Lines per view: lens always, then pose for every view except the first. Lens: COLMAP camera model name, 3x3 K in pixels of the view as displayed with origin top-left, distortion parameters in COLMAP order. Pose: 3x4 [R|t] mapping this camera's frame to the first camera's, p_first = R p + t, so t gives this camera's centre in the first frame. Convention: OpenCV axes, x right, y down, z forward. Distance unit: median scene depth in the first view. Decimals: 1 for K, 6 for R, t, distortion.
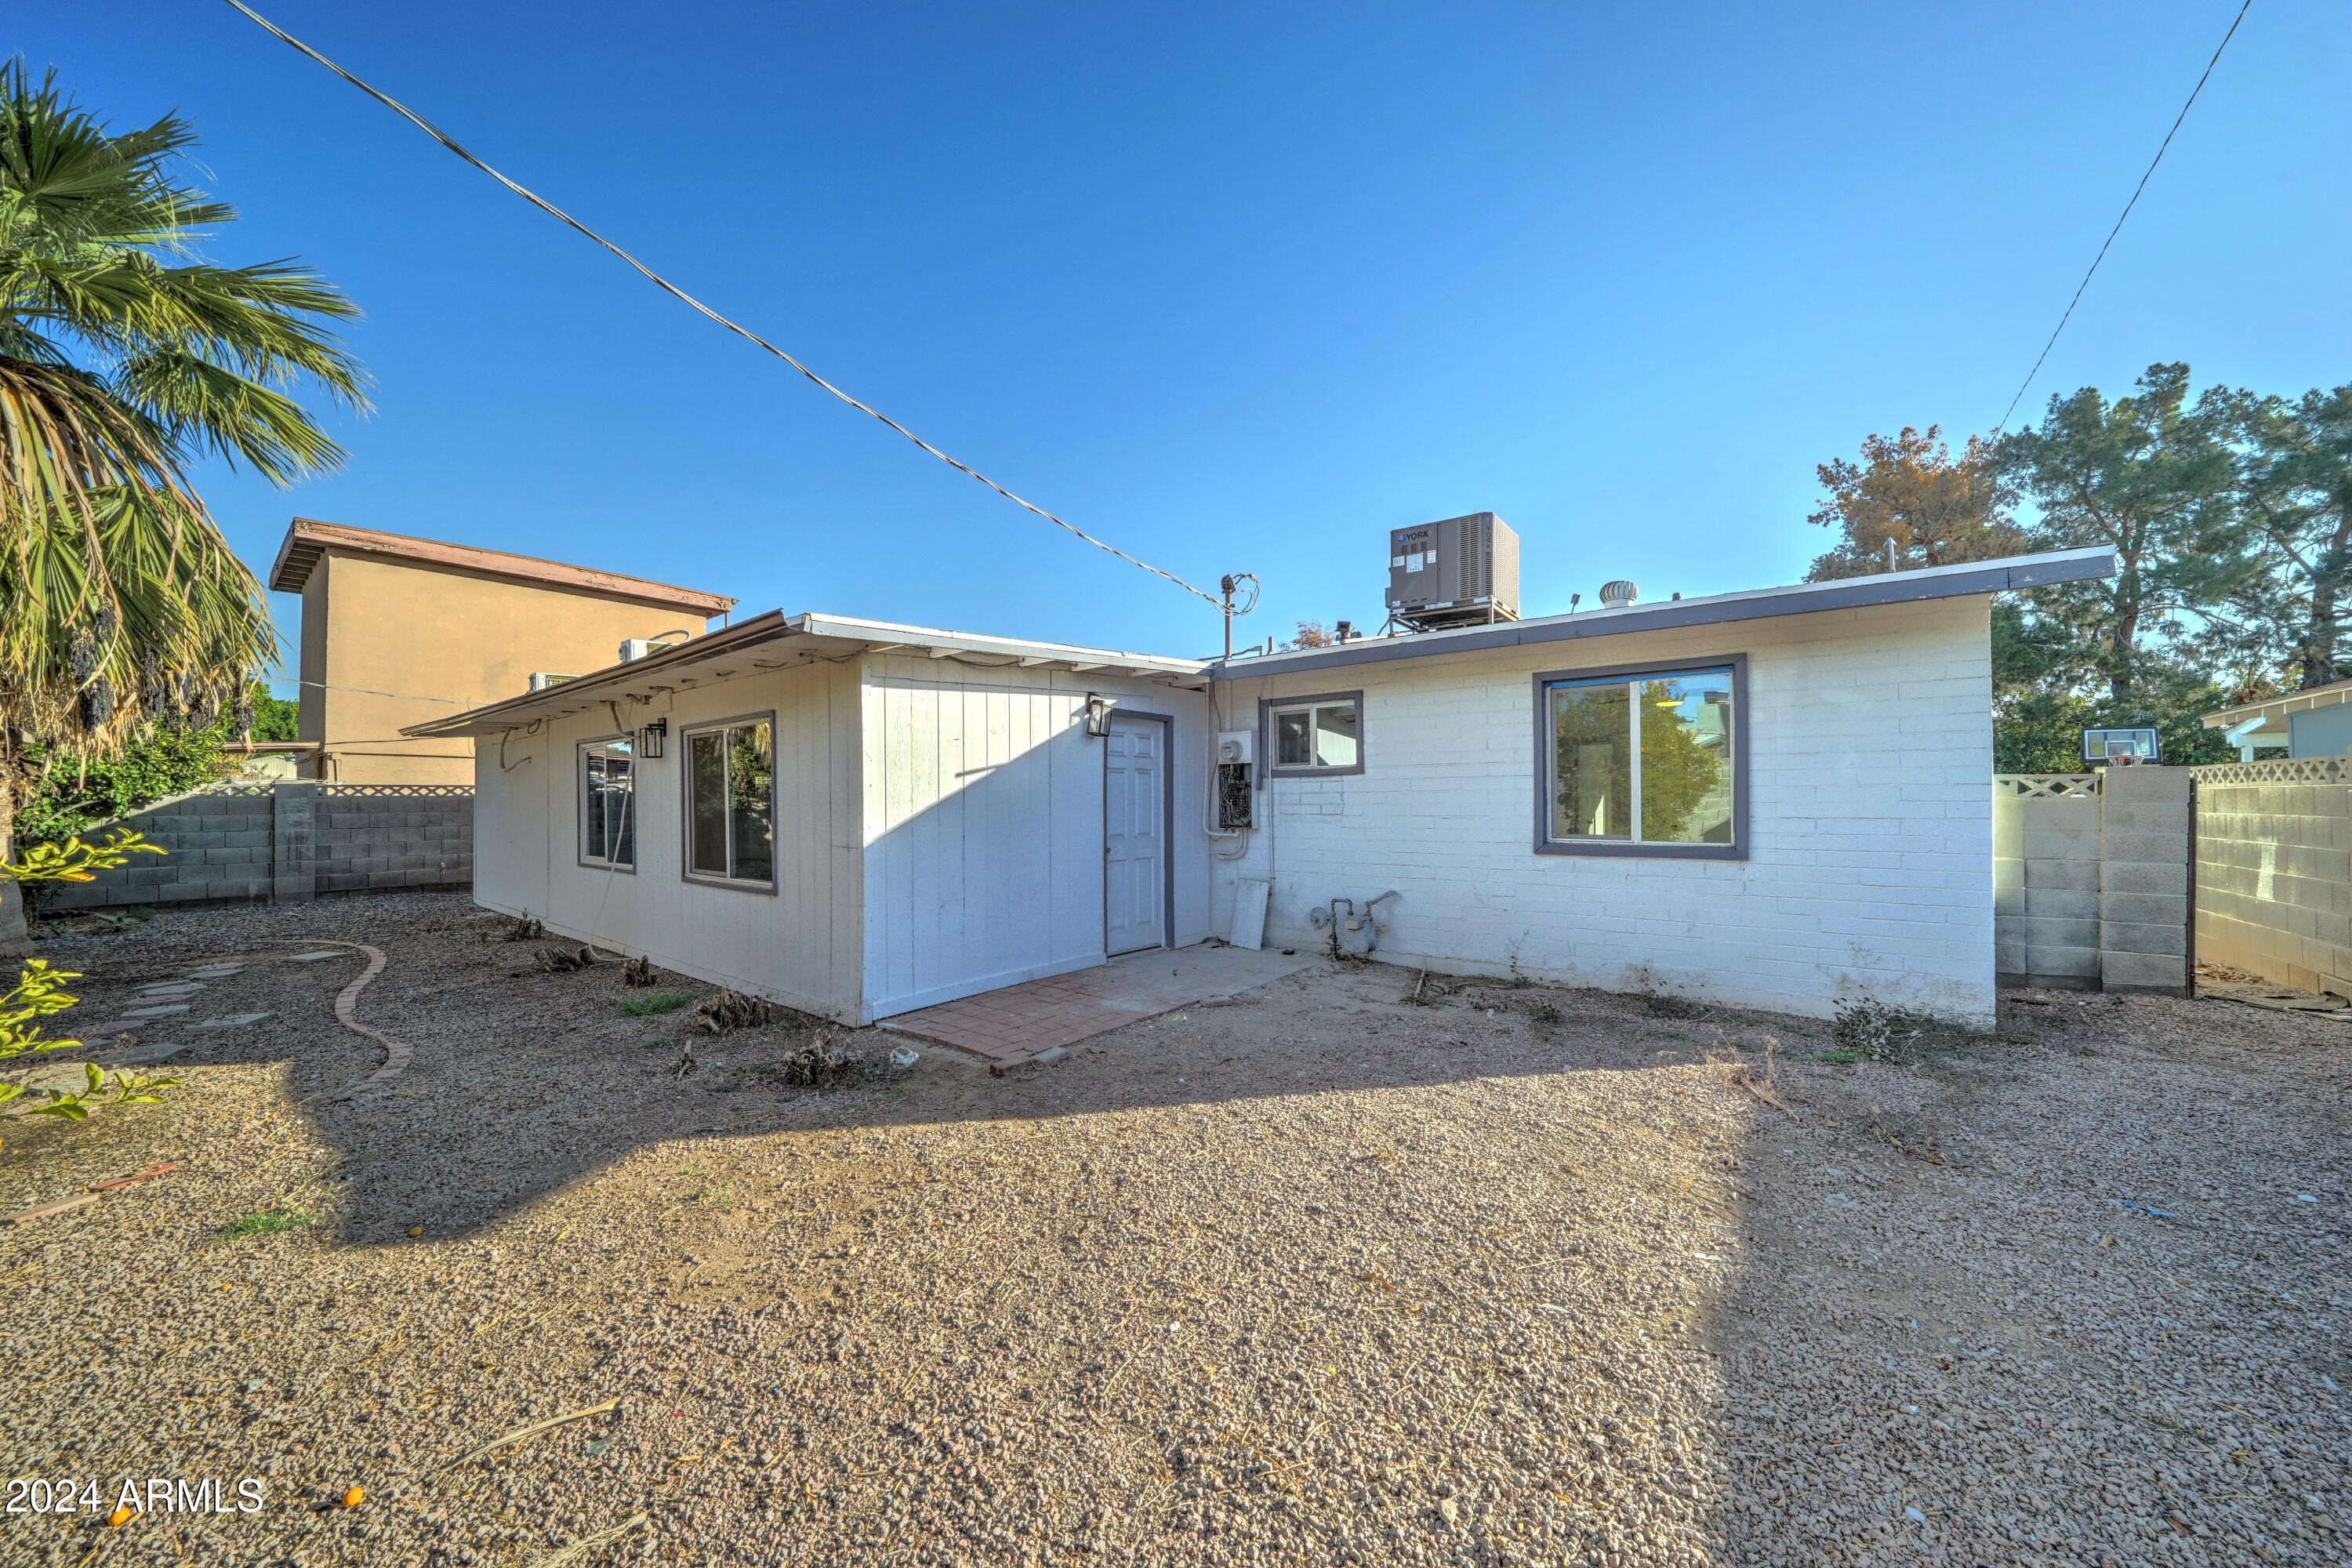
lens RADIAL K [[792.5, 0, 1179.5], [0, 792.5, 797.3], [0, 0, 1]] dist [0.001223, 0.000059]
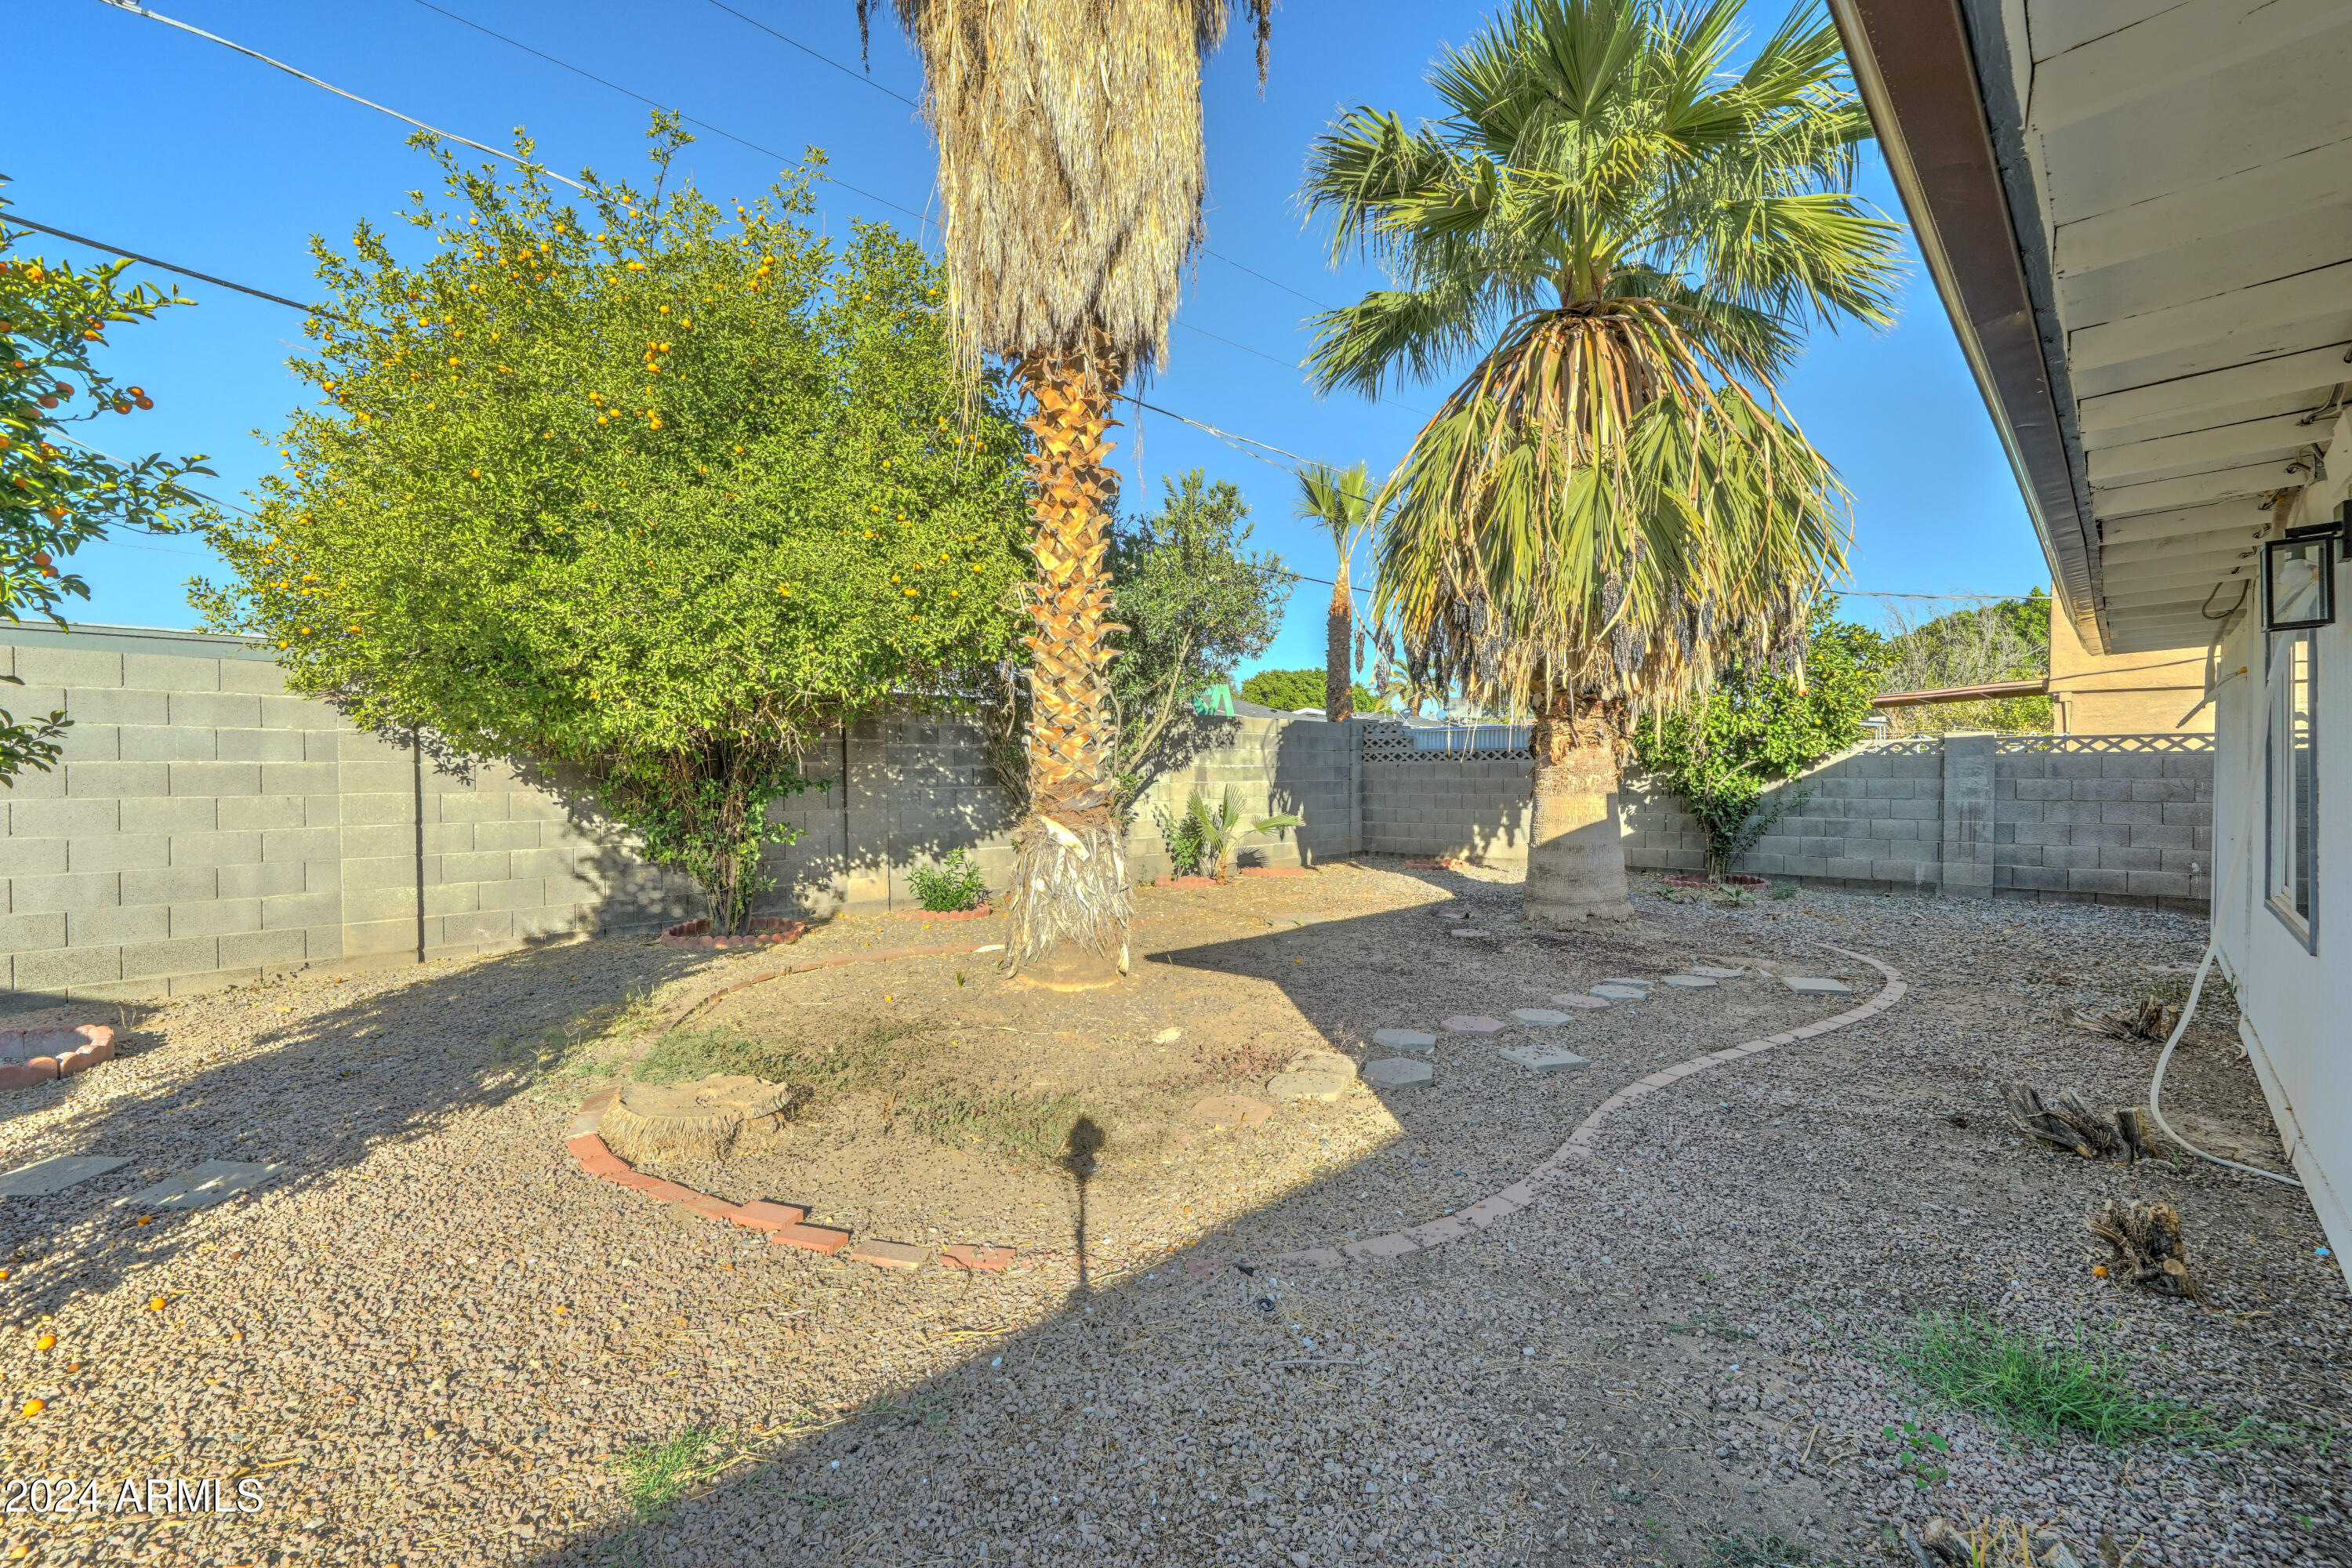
lens RADIAL K [[962.9, 0, 1176.3], [0, 962.9, 784.2], [0, 0, 1]] dist [0.000199, 0.000093]
pose [[-0.136331, 0.021472, -0.990431, -0.136947], [0.004412, 0.999768, 0.021067, 0.004734], [0.990654, -0.001497, -0.136394, 0.404324]]
